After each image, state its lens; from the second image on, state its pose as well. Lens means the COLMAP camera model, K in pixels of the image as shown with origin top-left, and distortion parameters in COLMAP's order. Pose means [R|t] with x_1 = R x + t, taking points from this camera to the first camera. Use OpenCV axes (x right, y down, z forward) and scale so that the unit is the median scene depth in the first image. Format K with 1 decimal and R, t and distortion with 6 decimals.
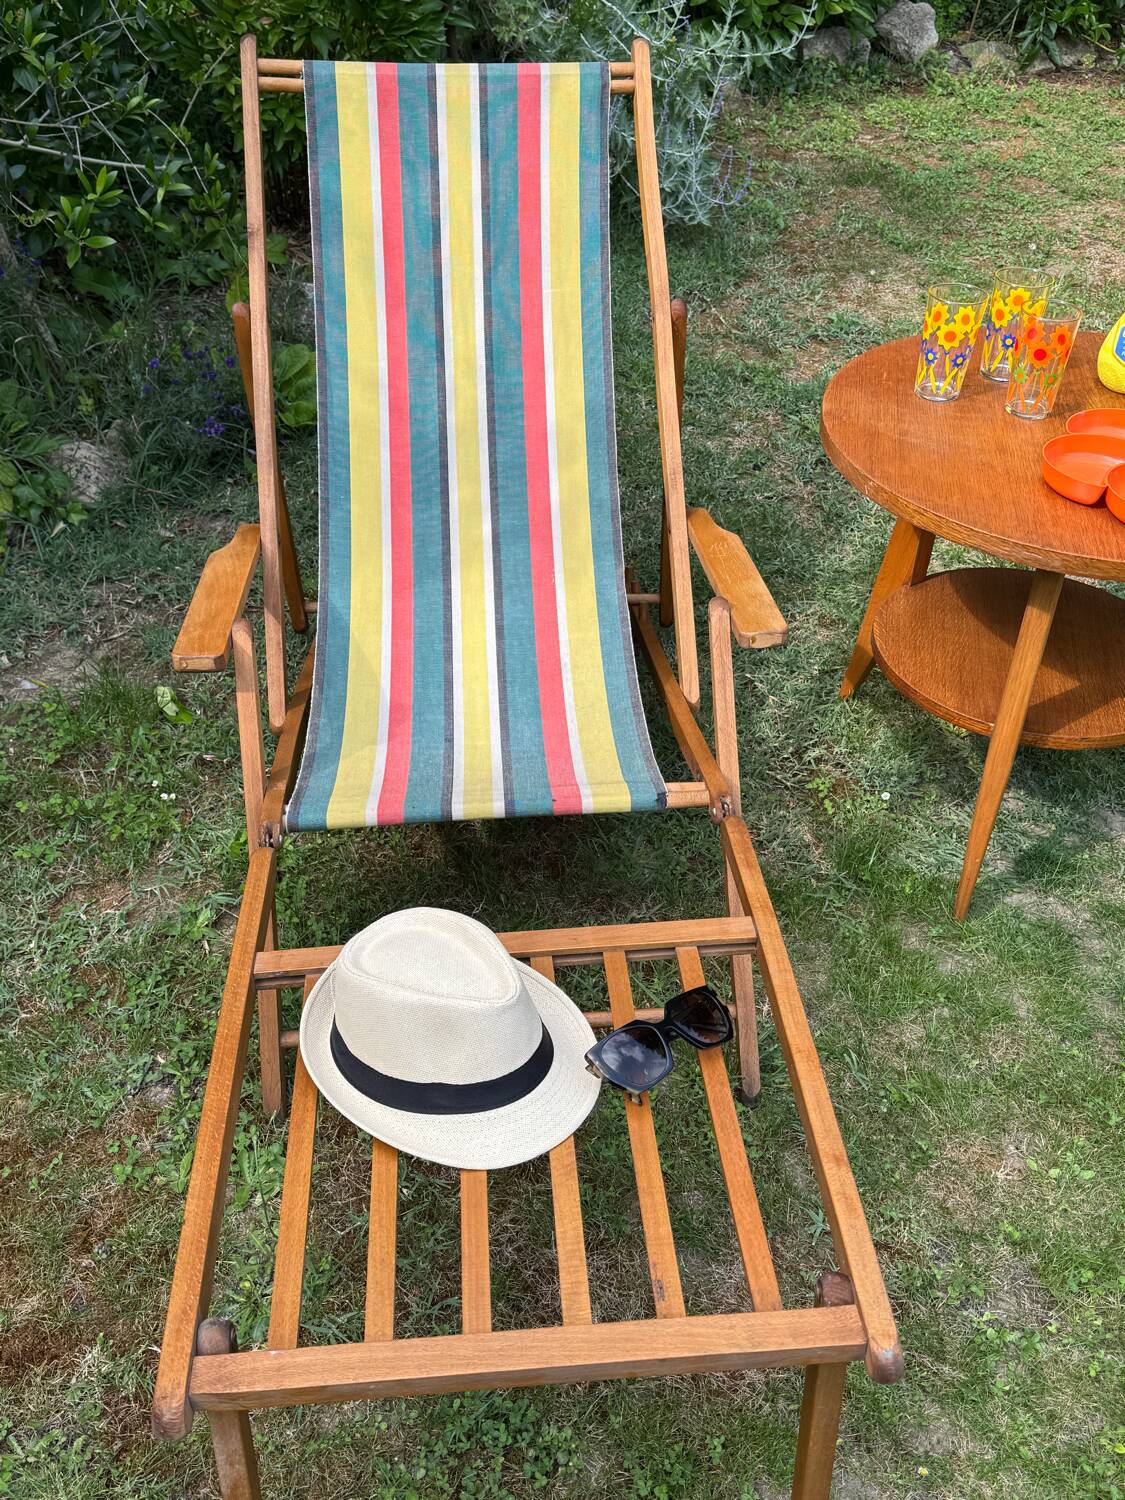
lens RADIAL K [[1382.3, 0, 561.0], [0, 1382.3, 775.7], [0, 0, 1]] dist [0.022114, 0.000000]
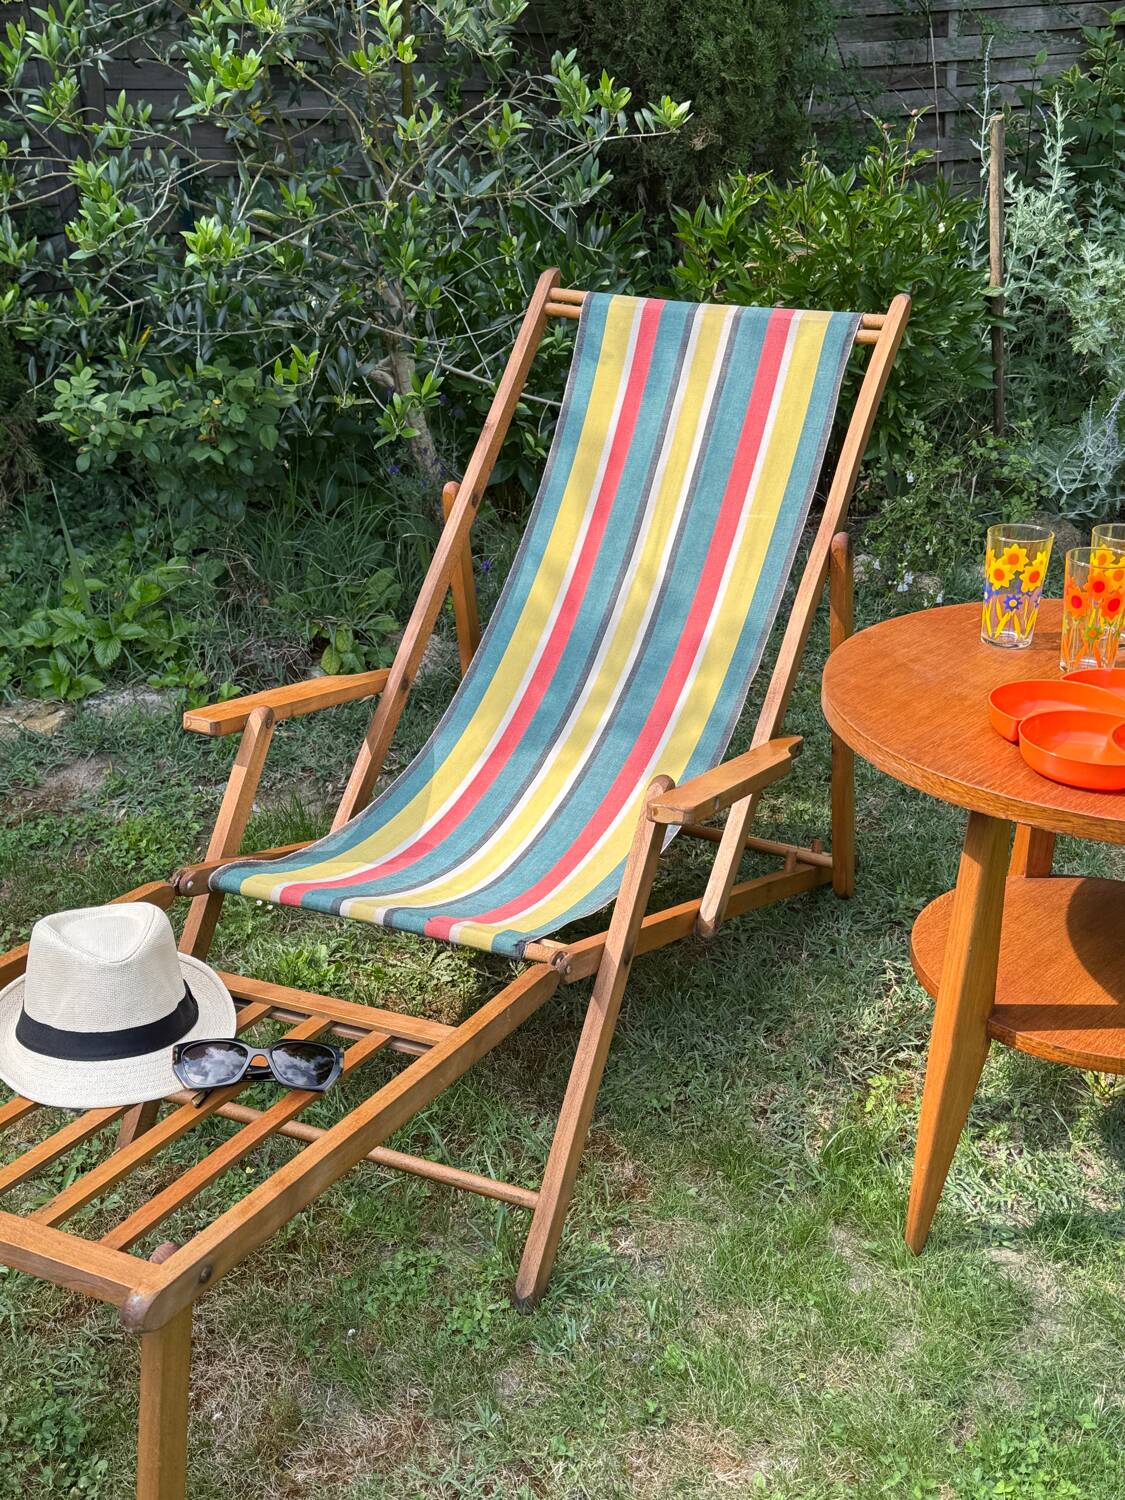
lens RADIAL K [[1740.7, 0, 576.2], [0, 1740.7, 773.0], [0, 0, 1]] dist [0.083149, 0.000000]
pose [[0.854887, 0.192861, -0.481636, 0.549049], [-0.319095, 0.927443, -0.195008, 0.106952], [0.409080, 0.320397, 0.854400, -0.055708]]
